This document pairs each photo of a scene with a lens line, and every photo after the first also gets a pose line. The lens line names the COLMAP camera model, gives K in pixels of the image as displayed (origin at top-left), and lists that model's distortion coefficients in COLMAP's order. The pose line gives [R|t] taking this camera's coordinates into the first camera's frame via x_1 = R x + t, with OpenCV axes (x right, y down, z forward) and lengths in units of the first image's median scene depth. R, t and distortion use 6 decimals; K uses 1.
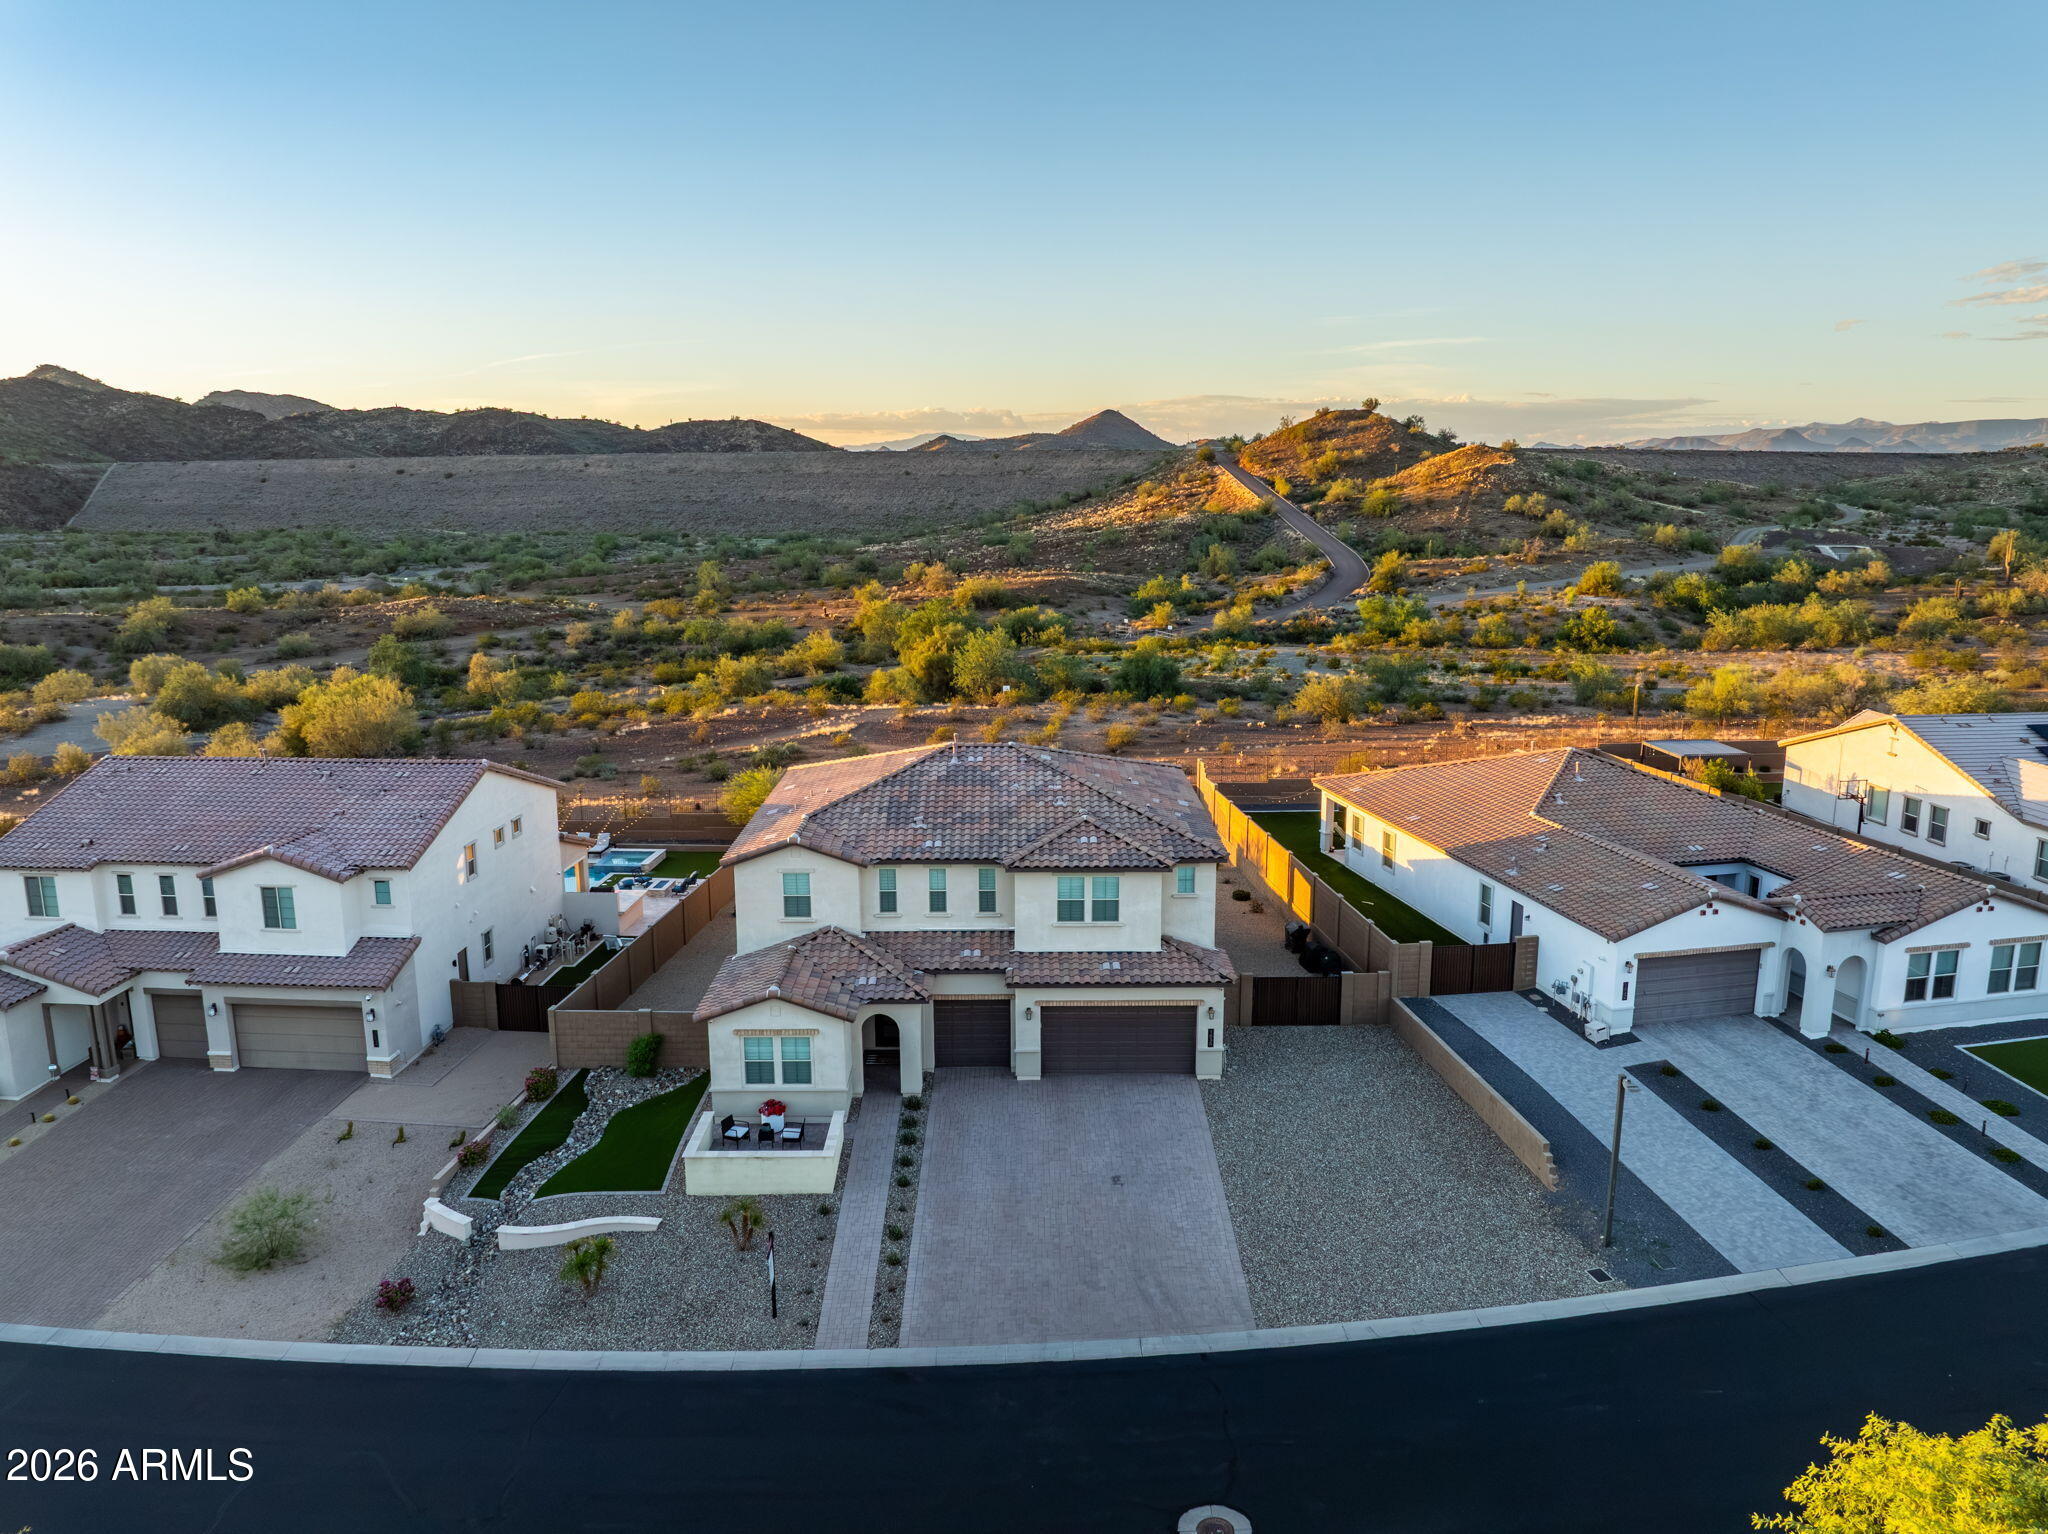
lens RADIAL K [[1437.8, 0, 1030.8], [0, 1437.8, 752.9], [0, 0, 1]] dist [-0.033332, -0.002774]
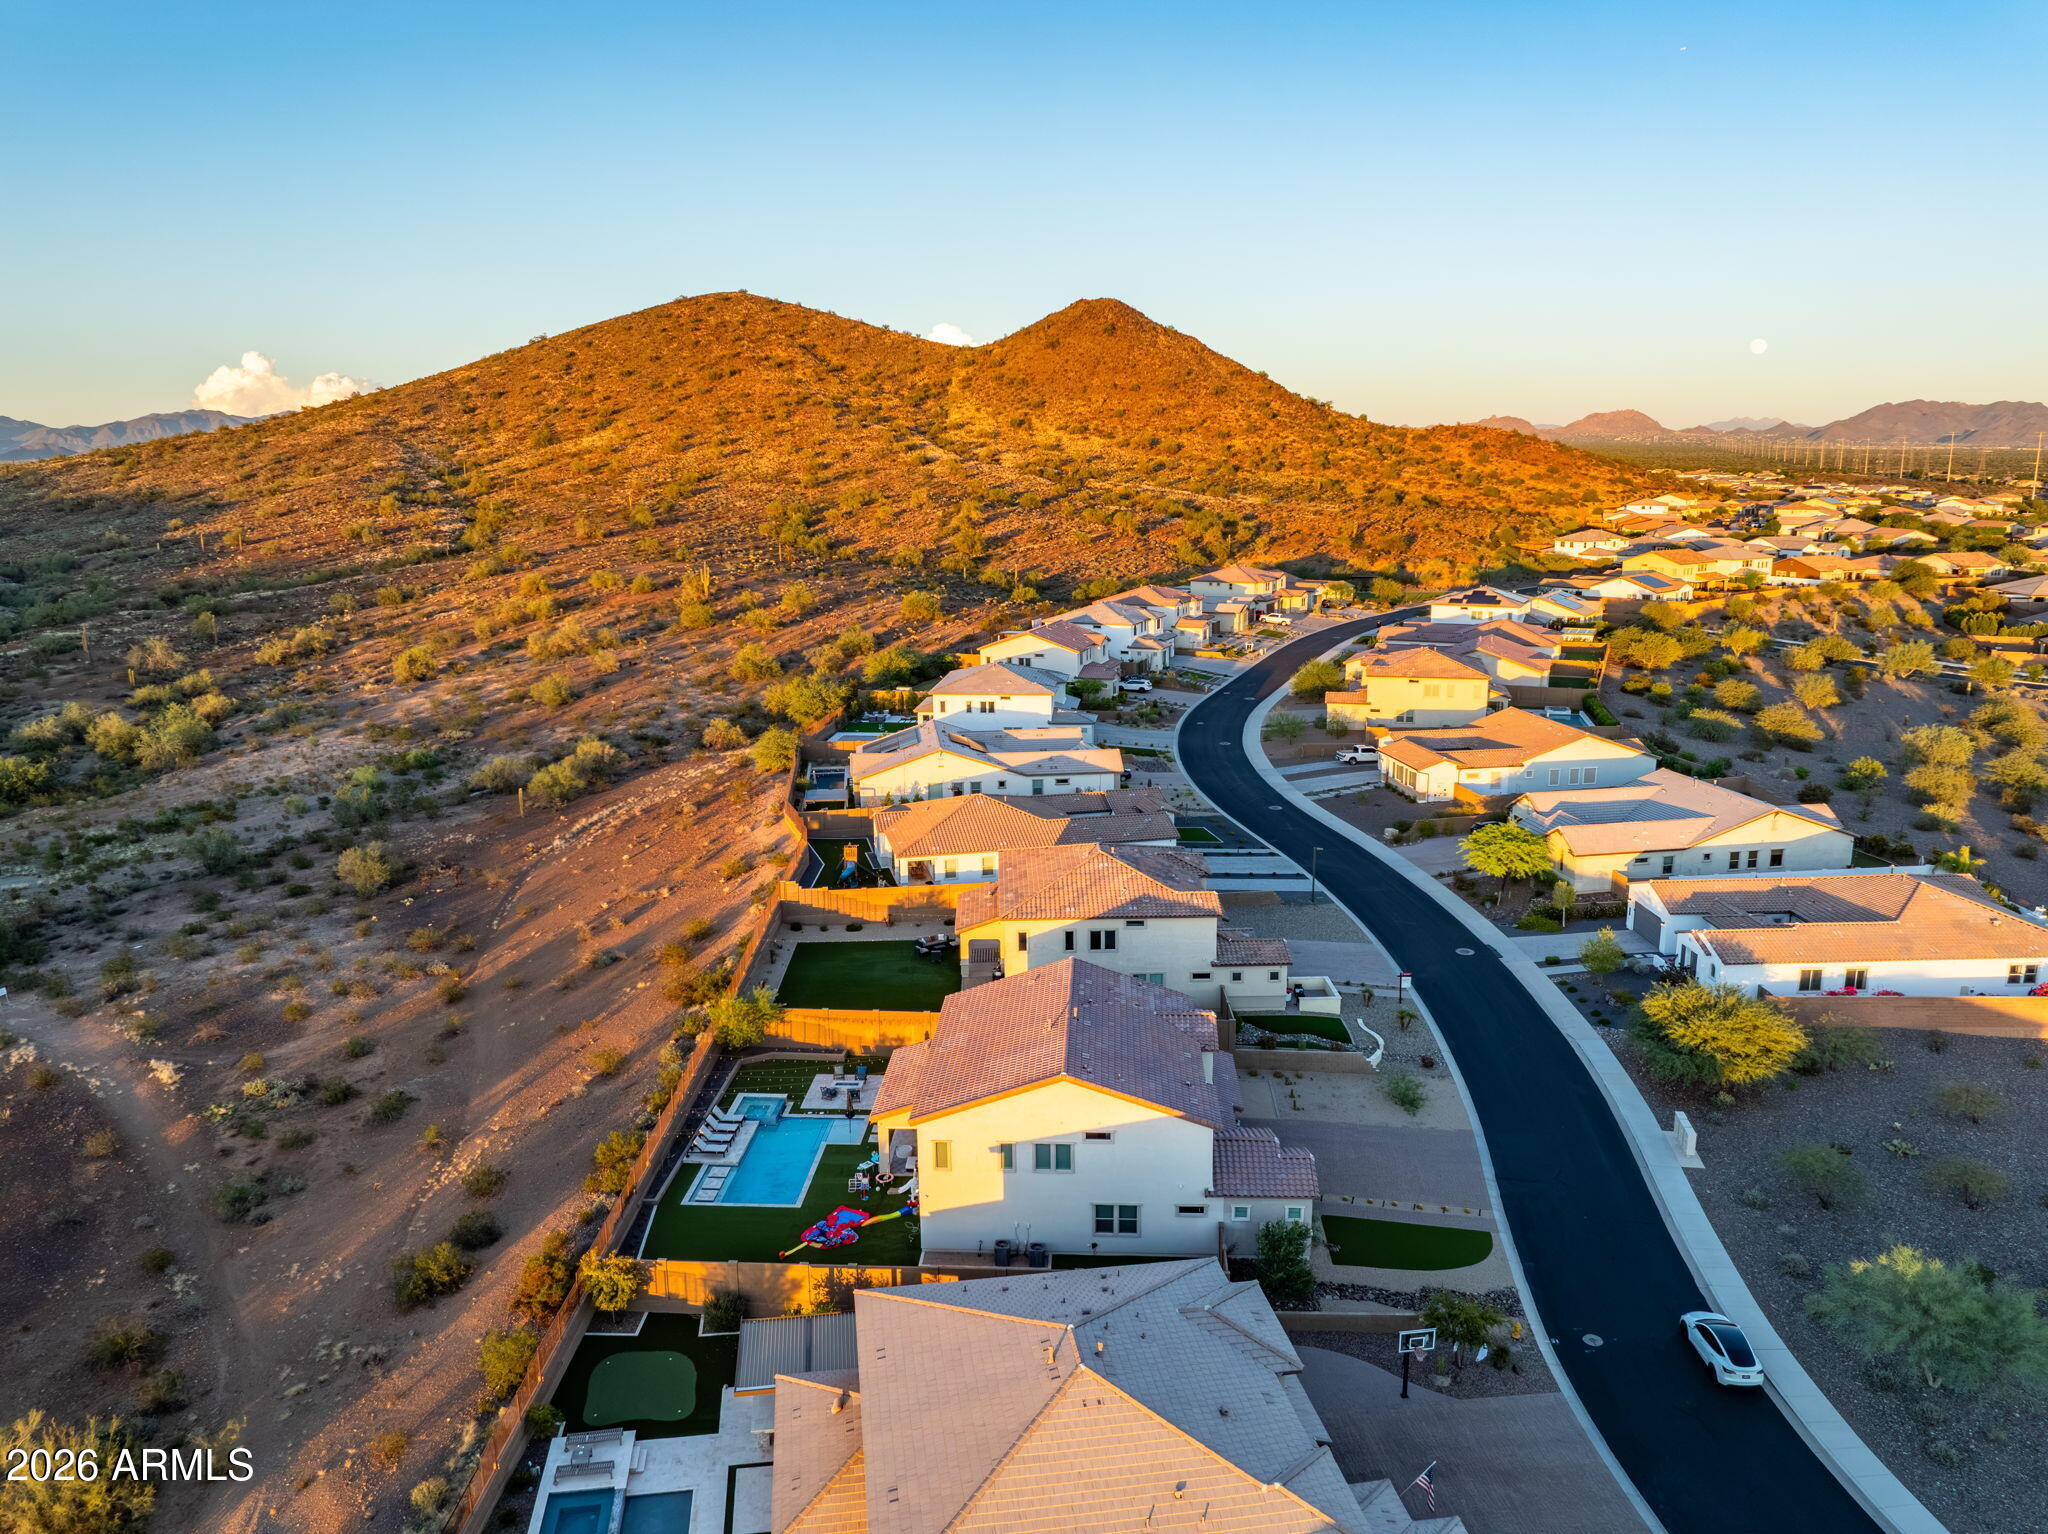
lens RADIAL K [[1437.8, 0, 1030.8], [0, 1437.8, 752.9], [0, 0, 1]] dist [-0.033332, -0.002774]
pose [[-0.014909, -0.199599, 0.979764, -2.024679], [0.200626, 0.959349, 0.198493, -0.564784], [-0.979554, 0.199526, 0.025742, 1.092060]]
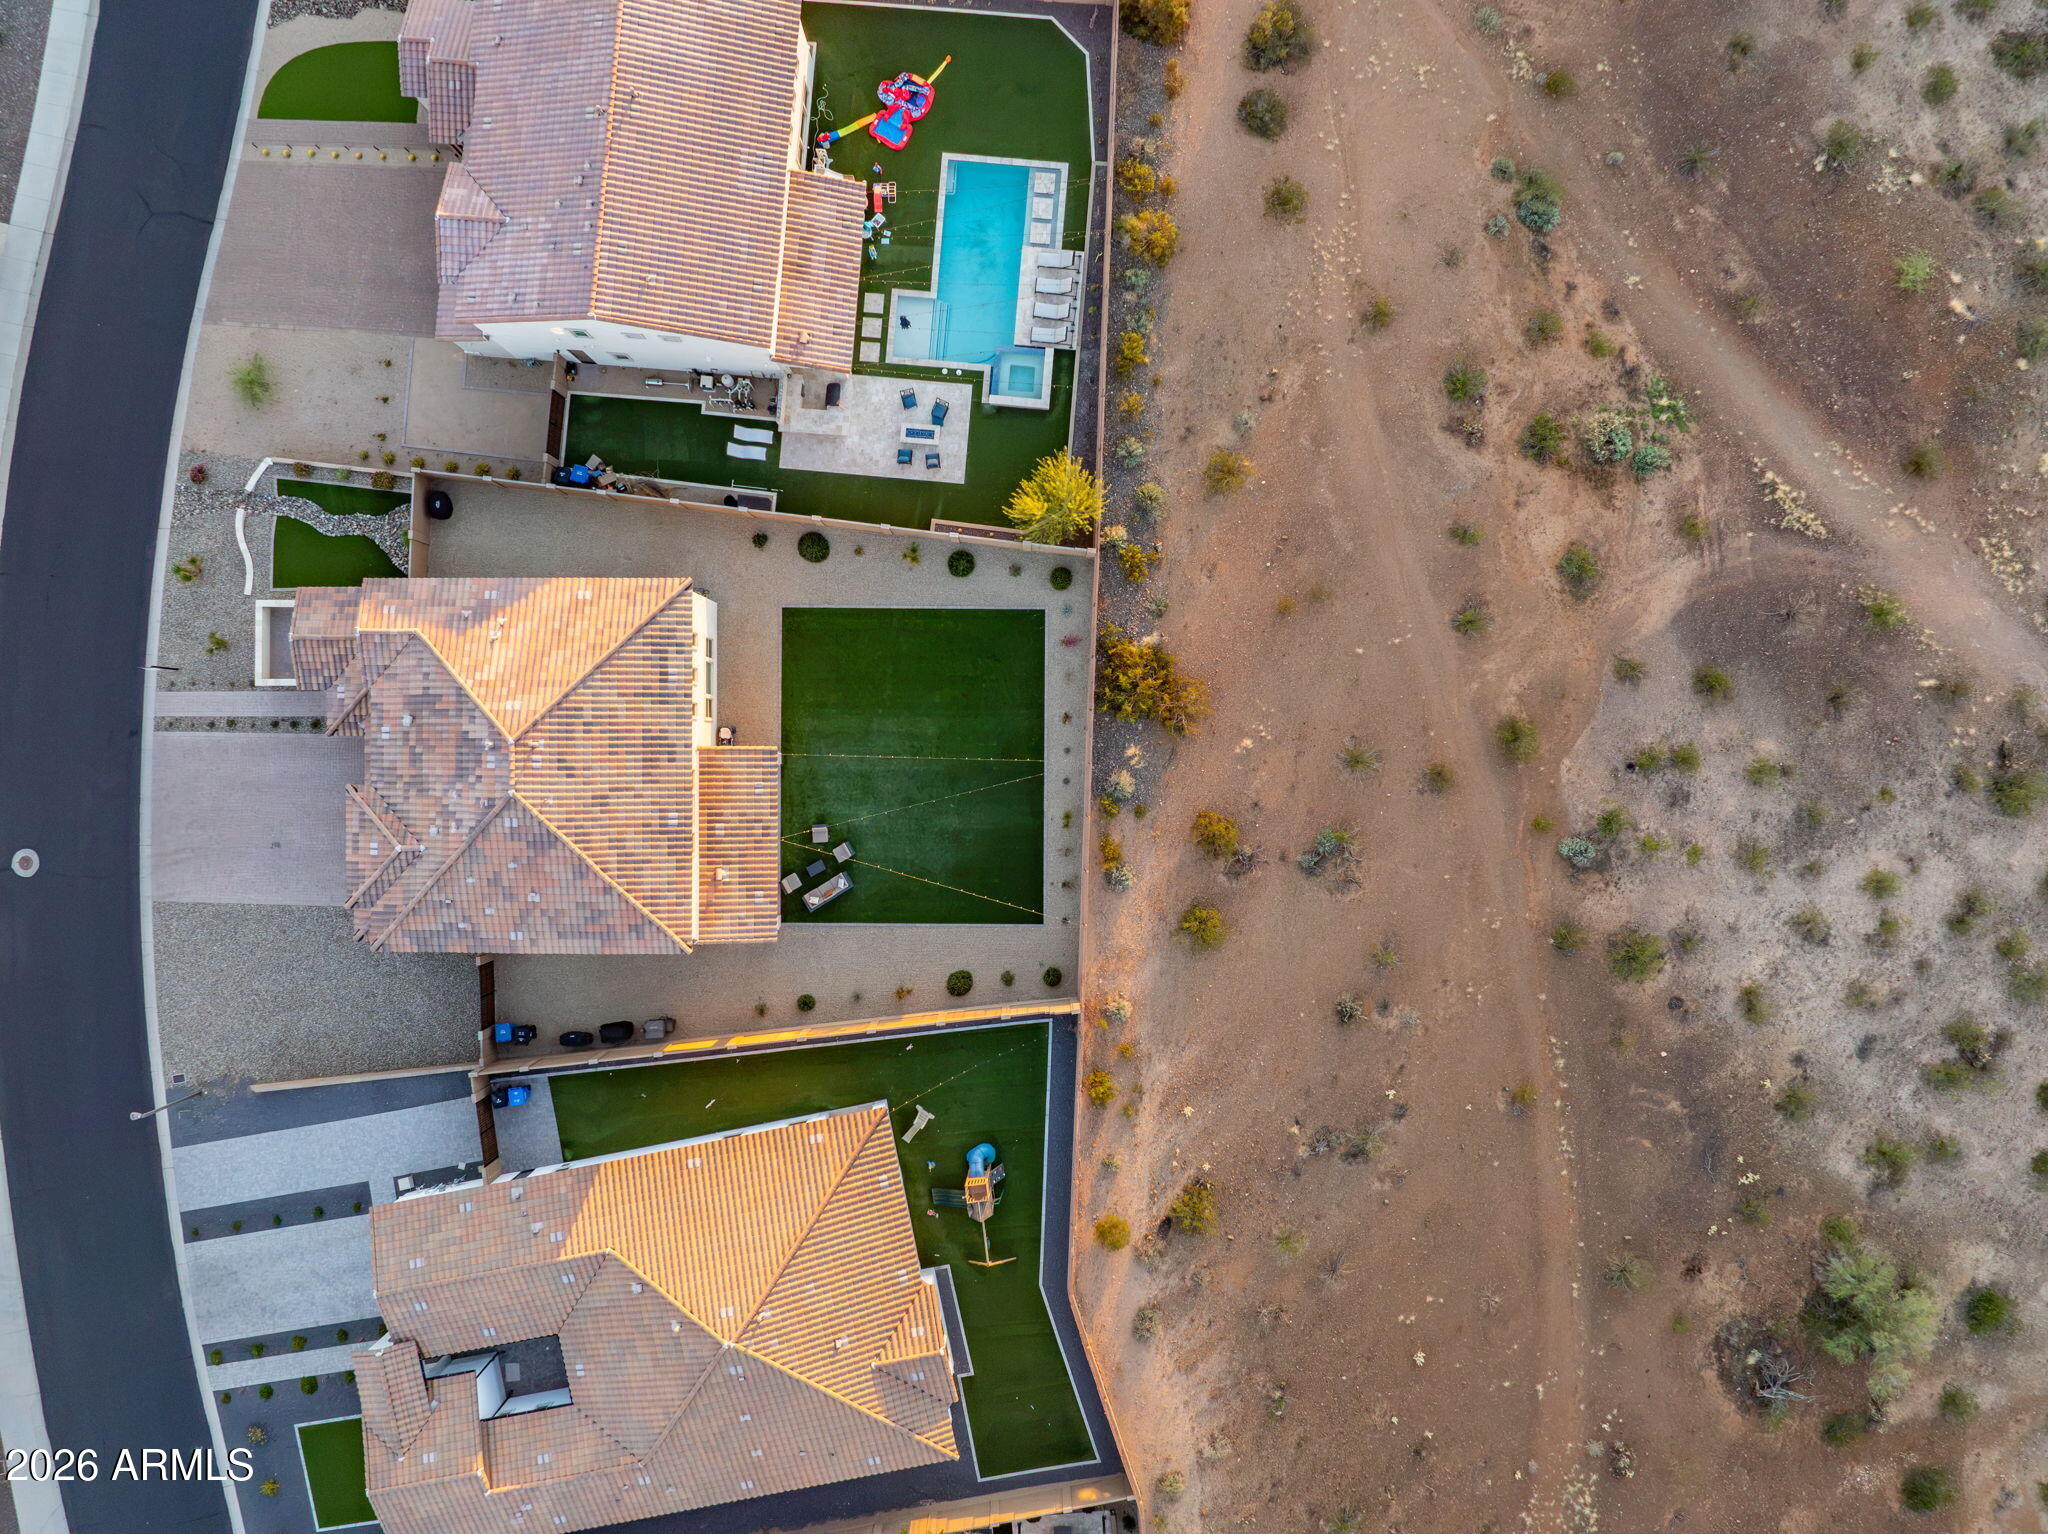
lens RADIAL K [[1437.8, 0, 1030.8], [0, 1437.8, 752.9], [0, 0, 1]] dist [-0.033332, -0.002774]
pose [[-0.012874, 0.999894, 0.006736, -0.062793], [-0.190094, -0.009061, 0.981724, -1.296714], [0.981682, 0.011358, 0.190190, 1.280225]]
